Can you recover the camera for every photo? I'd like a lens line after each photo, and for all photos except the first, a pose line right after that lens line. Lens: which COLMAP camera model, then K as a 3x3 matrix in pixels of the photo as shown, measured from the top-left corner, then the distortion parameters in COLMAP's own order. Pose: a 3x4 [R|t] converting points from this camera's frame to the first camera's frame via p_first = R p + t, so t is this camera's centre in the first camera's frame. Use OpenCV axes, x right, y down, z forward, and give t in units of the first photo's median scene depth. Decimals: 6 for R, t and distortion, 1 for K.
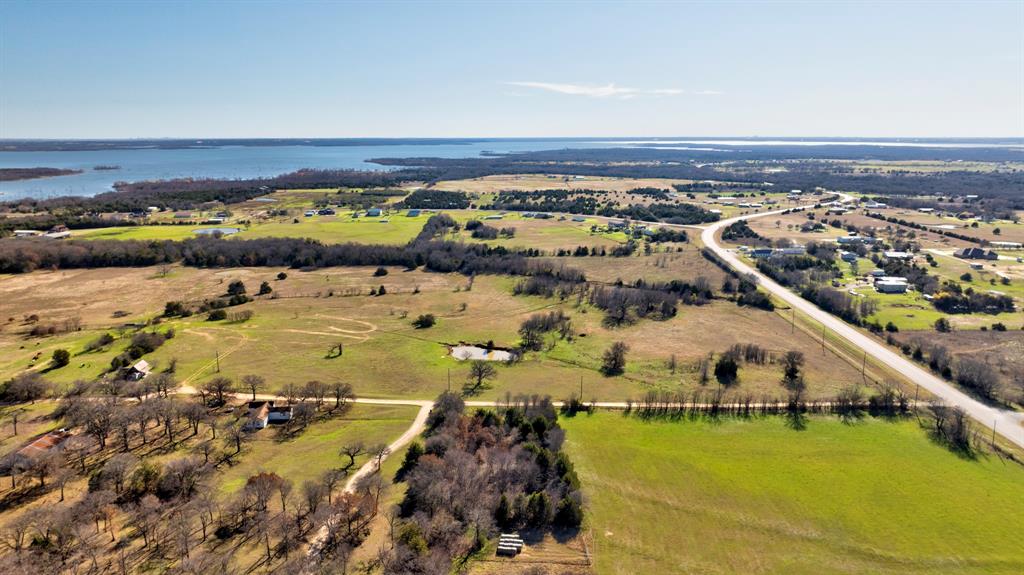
lens RADIAL K [[716.1, 0, 517.0], [0, 716.1, 287.7], [0, 0, 1]] dist [-0.042511, 0.052134]
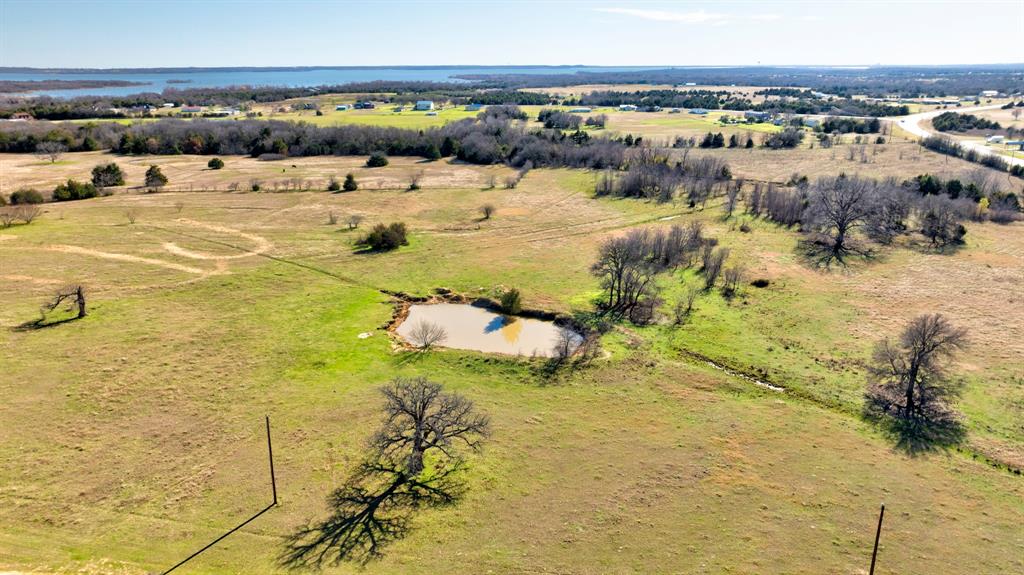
lens RADIAL K [[716.1, 0, 517.0], [0, 716.1, 287.7], [0, 0, 1]] dist [-0.042511, 0.052134]
pose [[0.991153, 0.036921, -0.127488, 0.008857], [-0.025067, 0.995316, 0.093367, 0.030300], [0.130338, -0.089345, 0.987436, 0.506400]]
